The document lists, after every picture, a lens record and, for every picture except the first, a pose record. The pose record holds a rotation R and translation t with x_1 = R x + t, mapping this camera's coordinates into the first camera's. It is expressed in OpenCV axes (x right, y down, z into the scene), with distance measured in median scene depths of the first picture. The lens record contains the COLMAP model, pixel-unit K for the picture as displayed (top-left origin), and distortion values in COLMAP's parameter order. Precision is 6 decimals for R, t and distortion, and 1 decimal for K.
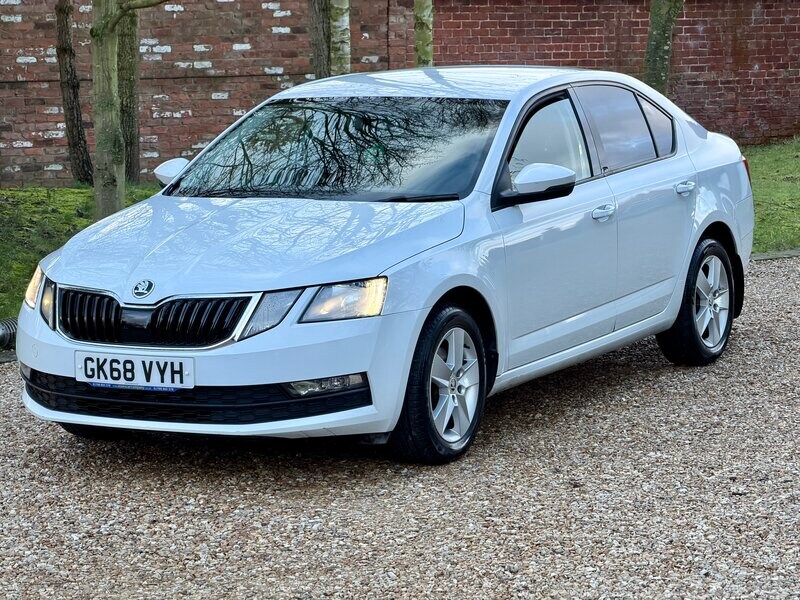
lens RADIAL K [[2385.6, 0, 400.0], [0, 2385.6, 300.0], [0, 0, 1]] dist [0.181218, 0.948714]
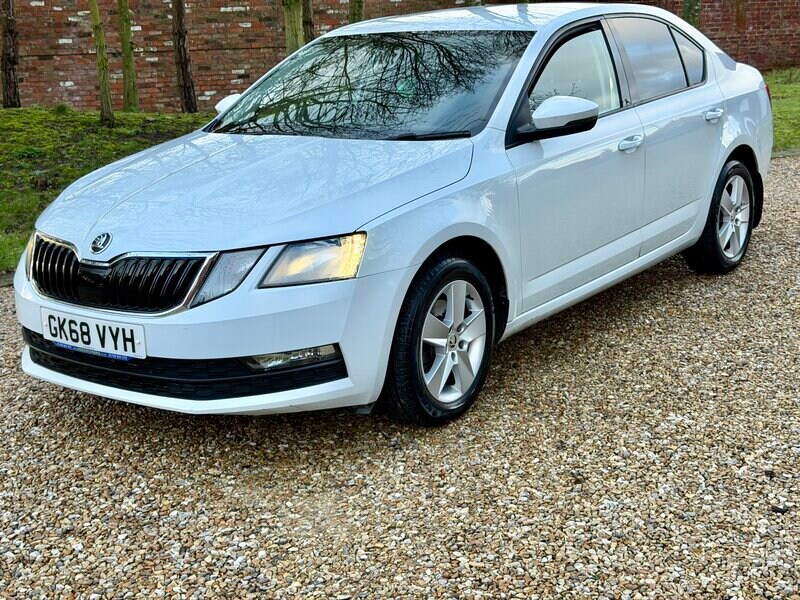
lens RADIAL K [[1105.3, 0, 400.0], [0, 1105.3, 300.0], [0, 0, 1]] dist [0.127465, 0.060719]
pose [[0.990169, 0.014578, -0.139116, 0.063786], [0.003389, 0.991763, 0.128045, -0.036928], [0.139837, -0.127258, 0.981963, 0.596846]]
